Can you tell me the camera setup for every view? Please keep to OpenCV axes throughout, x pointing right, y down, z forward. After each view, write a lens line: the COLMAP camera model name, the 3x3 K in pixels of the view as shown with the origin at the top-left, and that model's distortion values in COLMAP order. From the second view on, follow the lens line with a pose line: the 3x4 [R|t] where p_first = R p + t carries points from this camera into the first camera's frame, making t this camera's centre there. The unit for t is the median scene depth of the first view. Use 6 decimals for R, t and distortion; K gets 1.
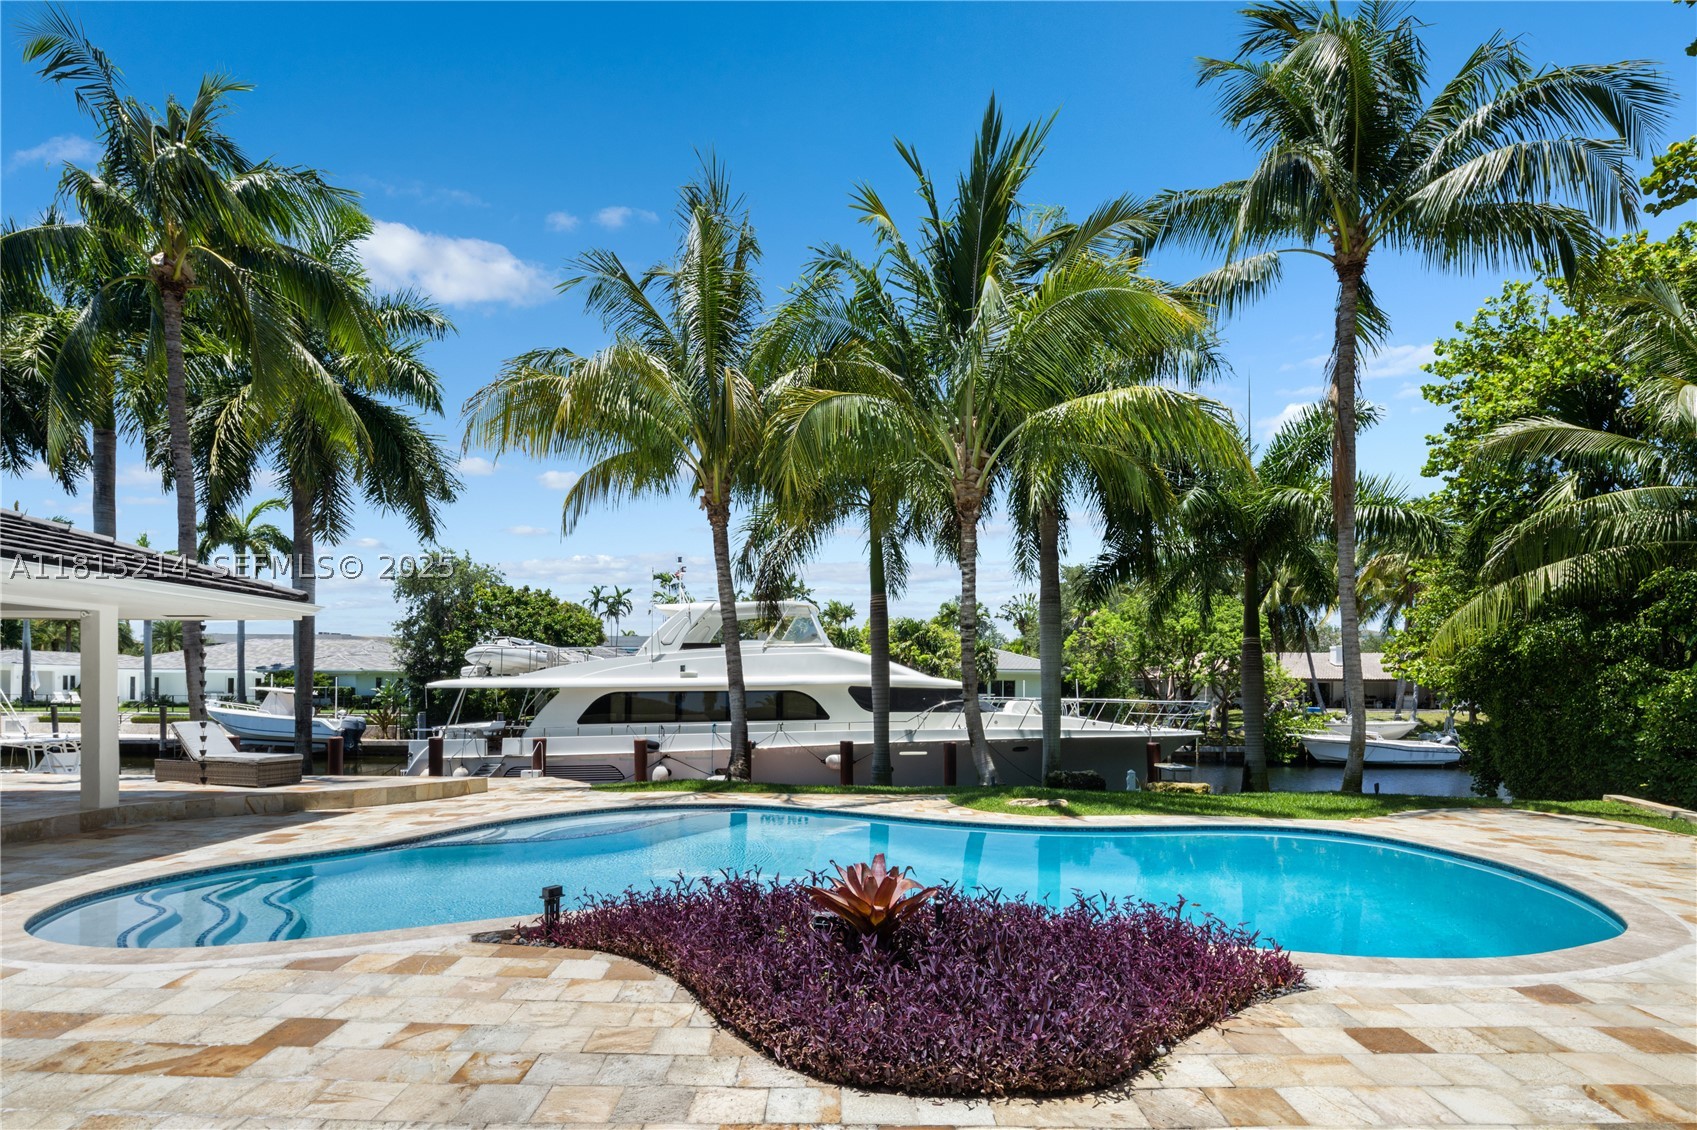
lens RADIAL K [[826.4, 0, 867.6], [0, 826.4, 720.8], [0, 0, 1]] dist [-0.015529, 0.001195]
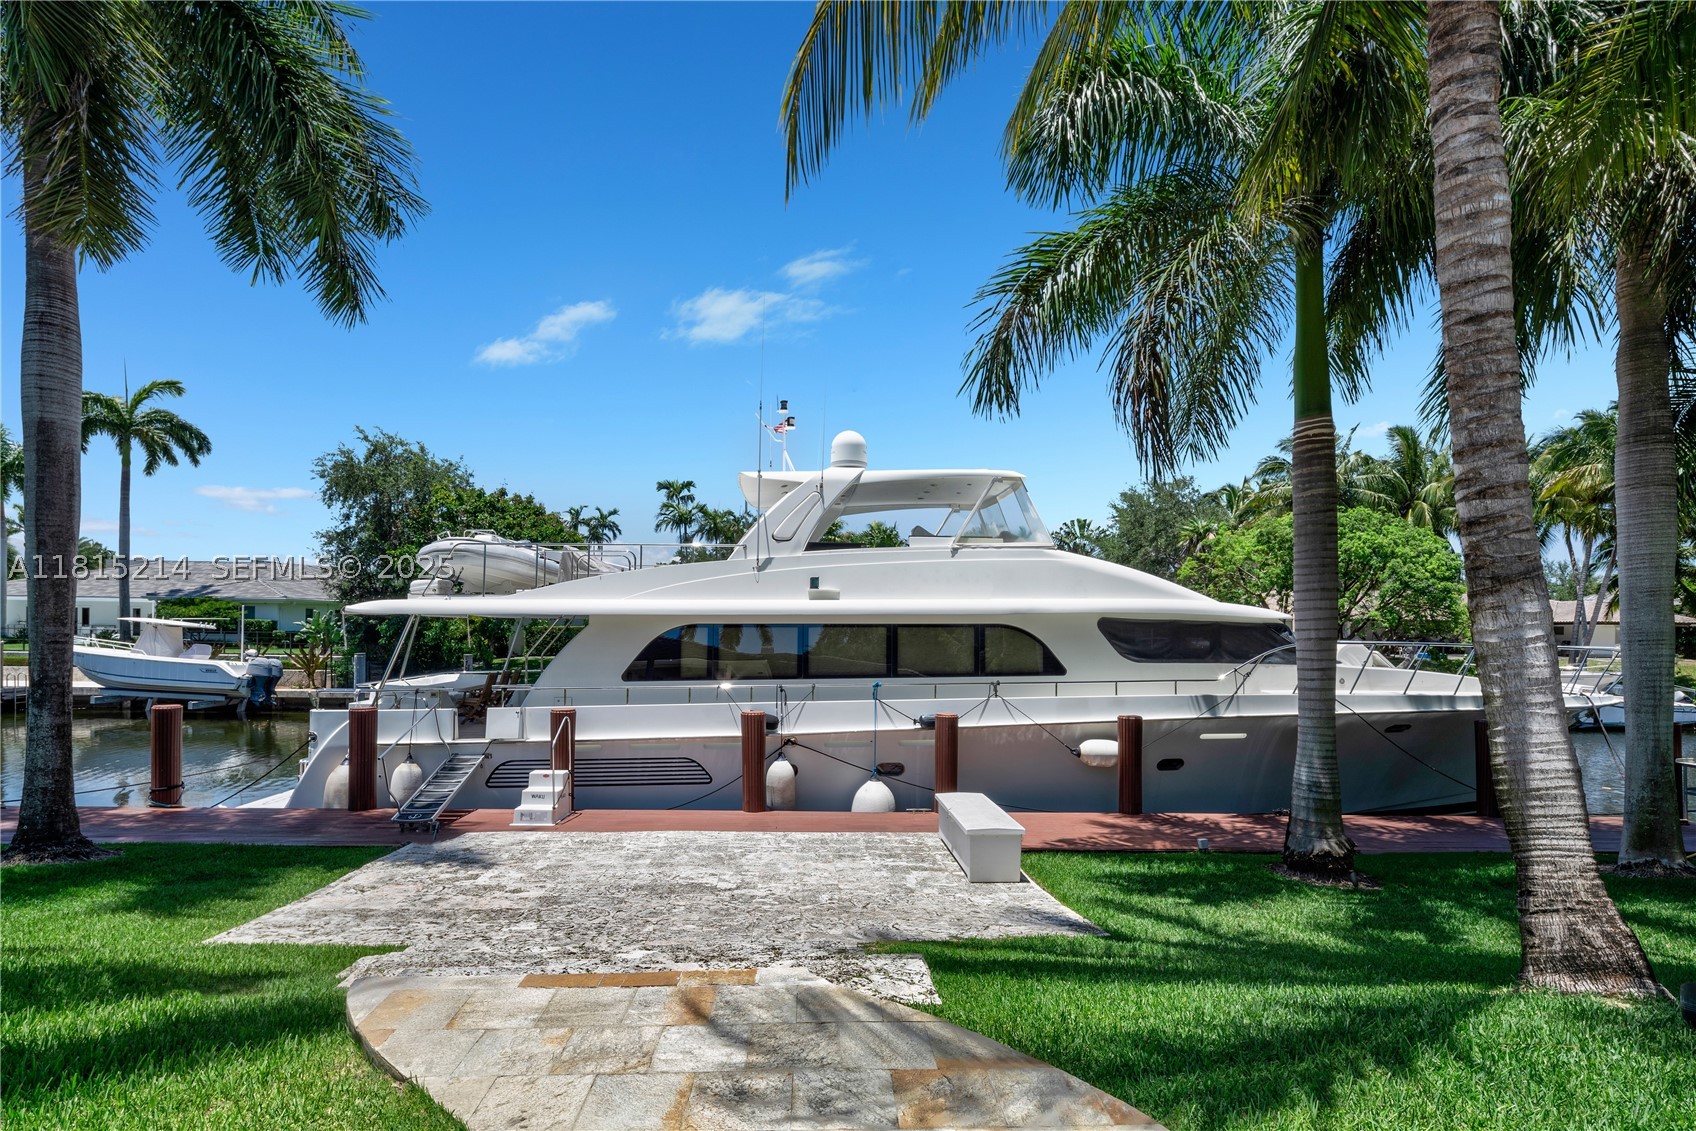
lens RADIAL K [[826.0, 0, 855.7], [0, 826.0, 658.5], [0, 0, 1]] dist [-0.015529, 0.001195]
pose [[0.999447, 0.007028, 0.032490, -0.122773], [-0.006879, 0.999965, -0.004691, -0.005586], [-0.032522, 0.004464, 0.999461, 0.253809]]
